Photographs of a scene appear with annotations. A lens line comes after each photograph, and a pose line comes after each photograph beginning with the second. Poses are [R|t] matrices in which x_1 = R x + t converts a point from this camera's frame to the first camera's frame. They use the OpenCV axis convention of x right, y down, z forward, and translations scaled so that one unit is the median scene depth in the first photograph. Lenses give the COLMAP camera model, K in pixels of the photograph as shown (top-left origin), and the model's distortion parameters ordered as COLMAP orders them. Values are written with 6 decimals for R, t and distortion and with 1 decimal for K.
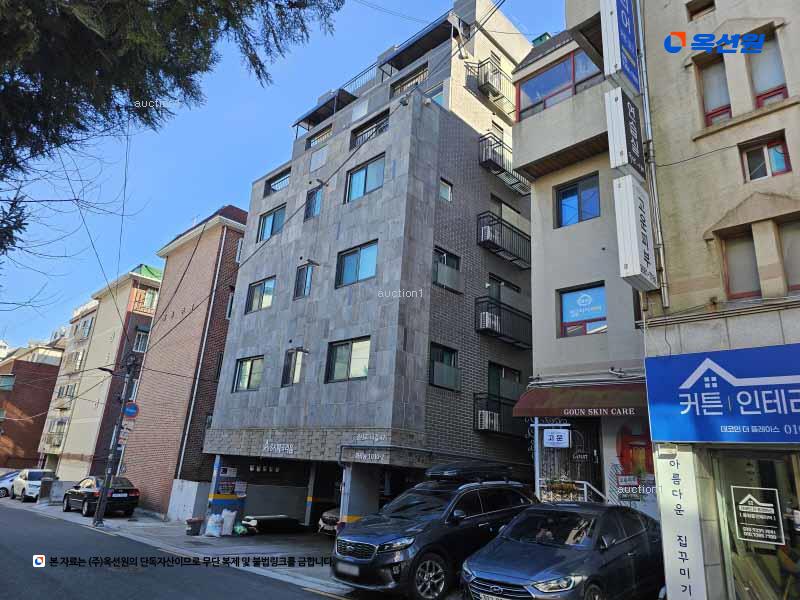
lens RADIAL K [[527.7, 0, 373.4], [0, 527.7, 297.2], [0, 0, 1]] dist [0.060293, -0.059944]
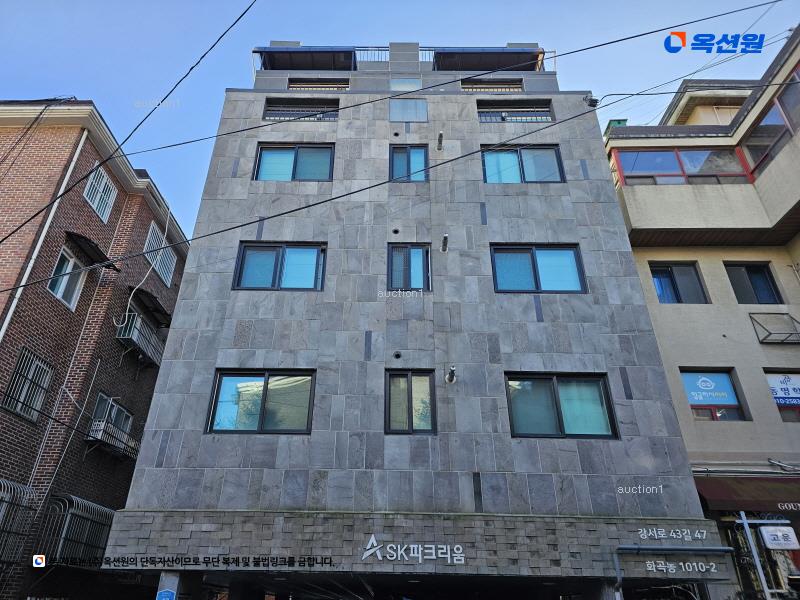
lens RADIAL K [[530.0, 0, 381.9], [0, 530.0, 295.7], [0, 0, 1]] dist [0.067156, -0.058568]
pose [[0.699436, 0.302248, 0.647638, -0.606356], [-0.186810, 0.951987, -0.242535, 0.177167], [-0.689848, 0.048652, 0.722317, 0.628832]]
